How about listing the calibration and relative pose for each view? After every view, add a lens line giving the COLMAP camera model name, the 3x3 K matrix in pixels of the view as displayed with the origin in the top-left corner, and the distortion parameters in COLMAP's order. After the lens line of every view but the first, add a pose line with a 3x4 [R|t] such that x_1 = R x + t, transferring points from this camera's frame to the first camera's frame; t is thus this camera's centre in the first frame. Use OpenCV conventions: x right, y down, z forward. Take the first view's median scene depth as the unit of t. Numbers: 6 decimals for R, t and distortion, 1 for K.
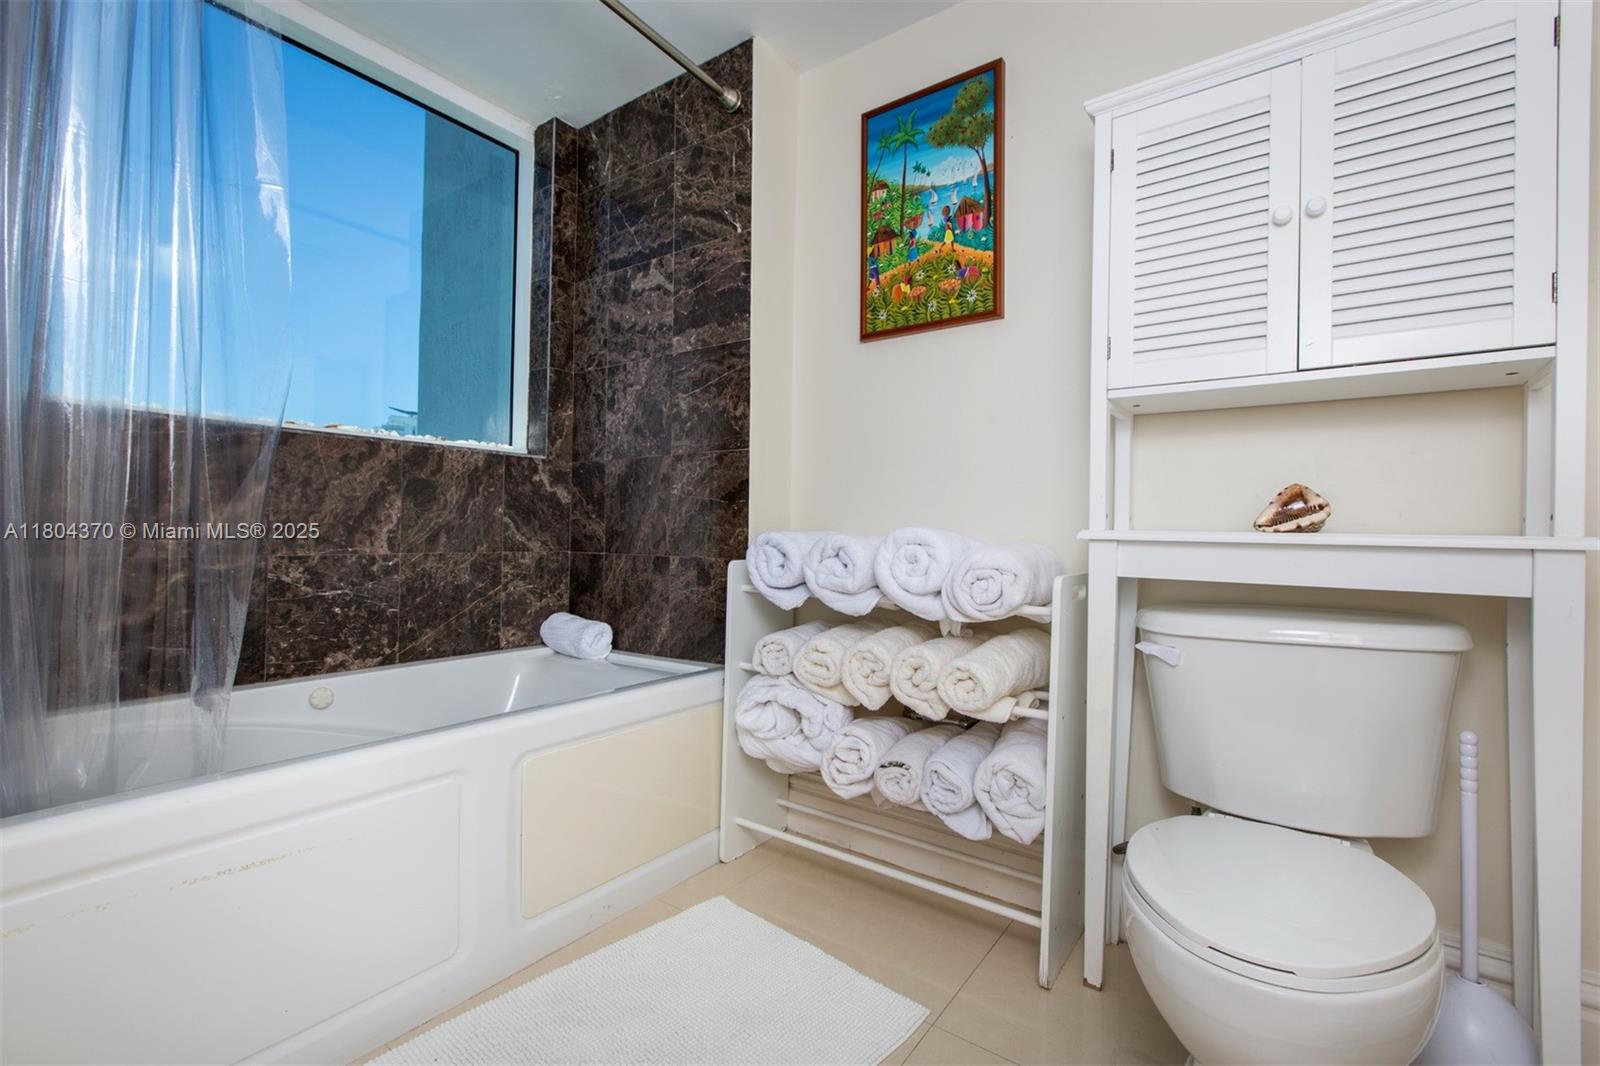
lens RADIAL K [[692.5, 0, 800.8], [0, 692.5, 527.0], [0, 0, 1]] dist [-0.000978, -0.000054]
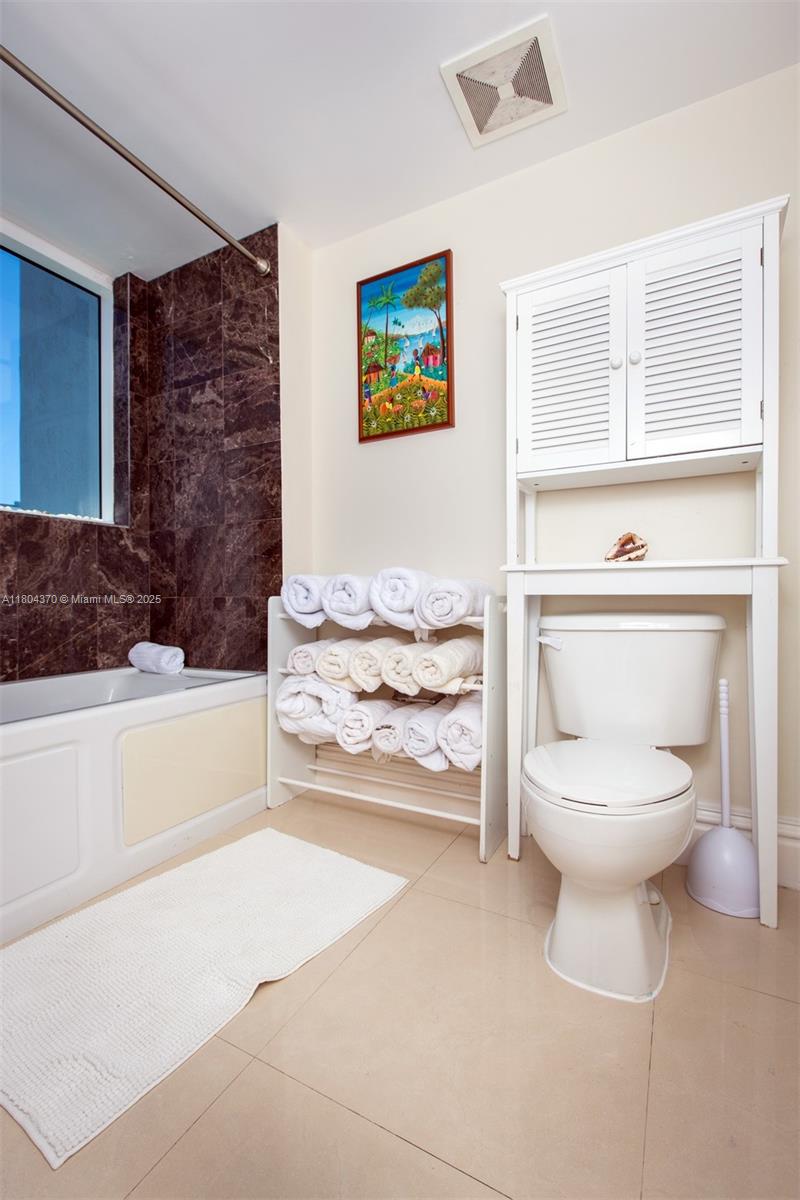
lens RADIAL K [[519.4, 0, 390.7], [0, 519.4, 599.4], [0, 0, 1]] dist [-0.000978, -0.000054]
pose [[0.992523, -0.021865, 0.120082, 0.014619], [0.019783, 0.999633, 0.018497, 0.036464], [-0.120443, -0.015983, 0.992592, -0.076695]]
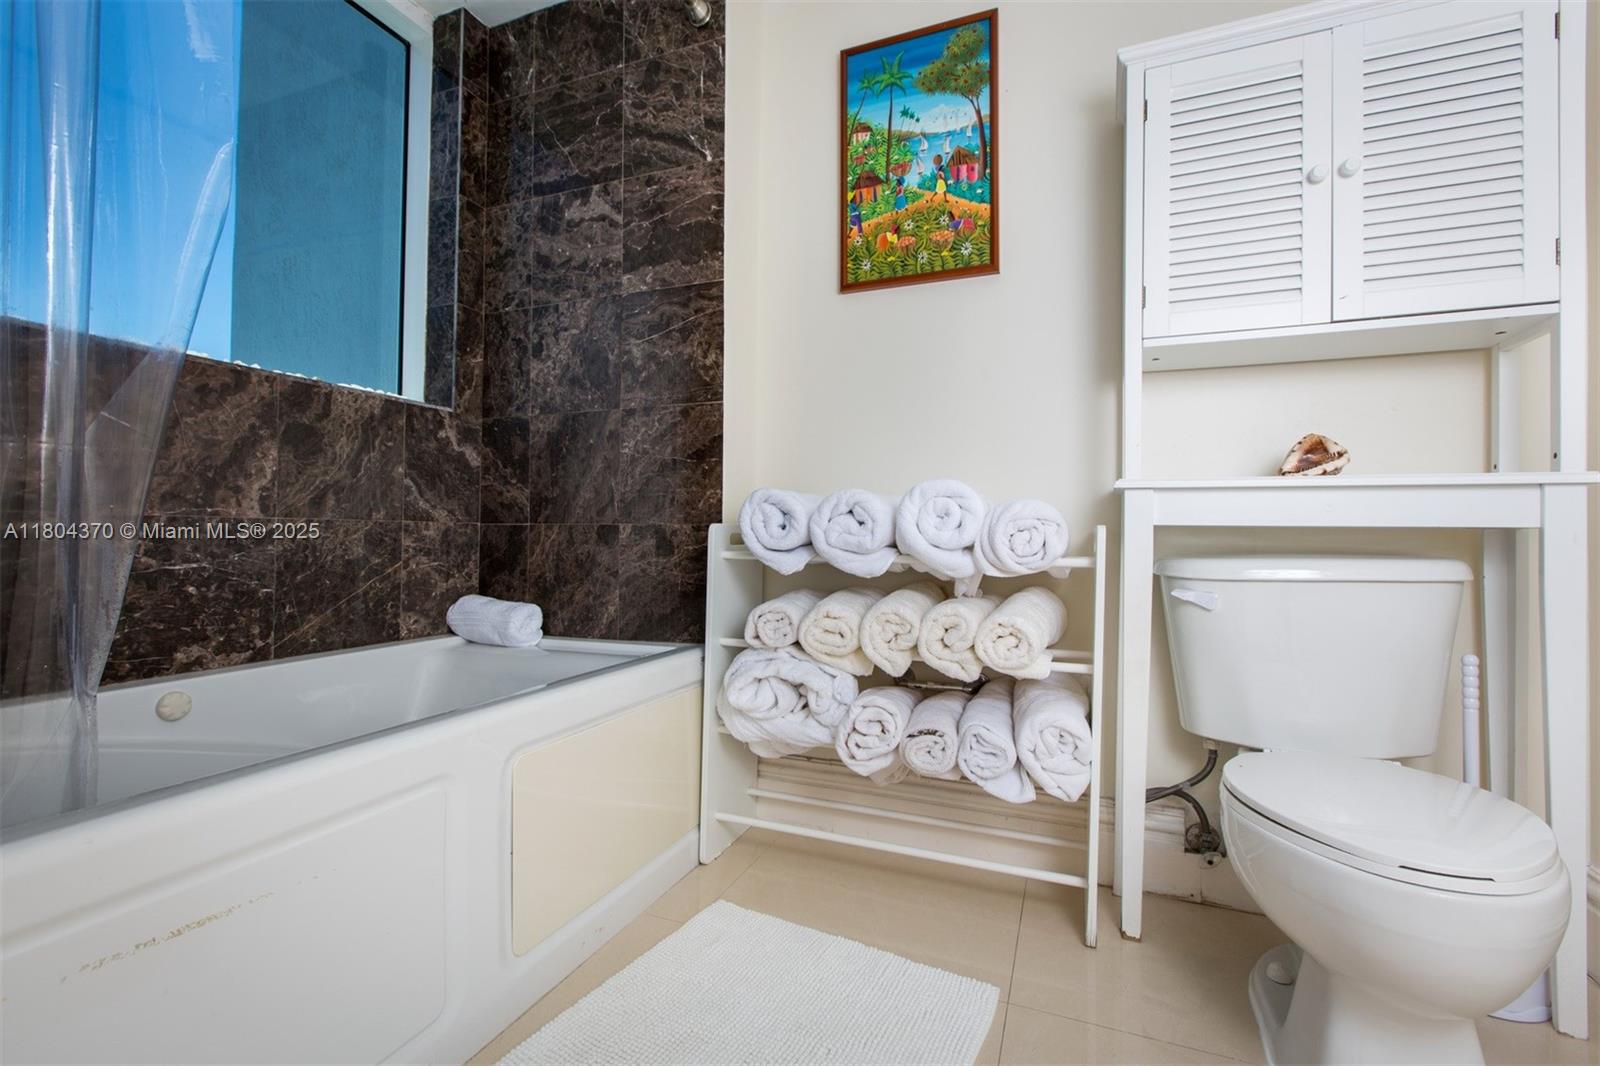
lens RADIAL K [[694.0, 0, 799.7], [0, 694.0, 524.7], [0, 0, 1]] dist [0.000148, -0.000379]
pose [[0.971096, -0.002095, 0.238681, -0.187538], [0.002806, 0.999993, -0.002639, 0.048337], [-0.238674, 0.003233, 0.971094, 0.097964]]
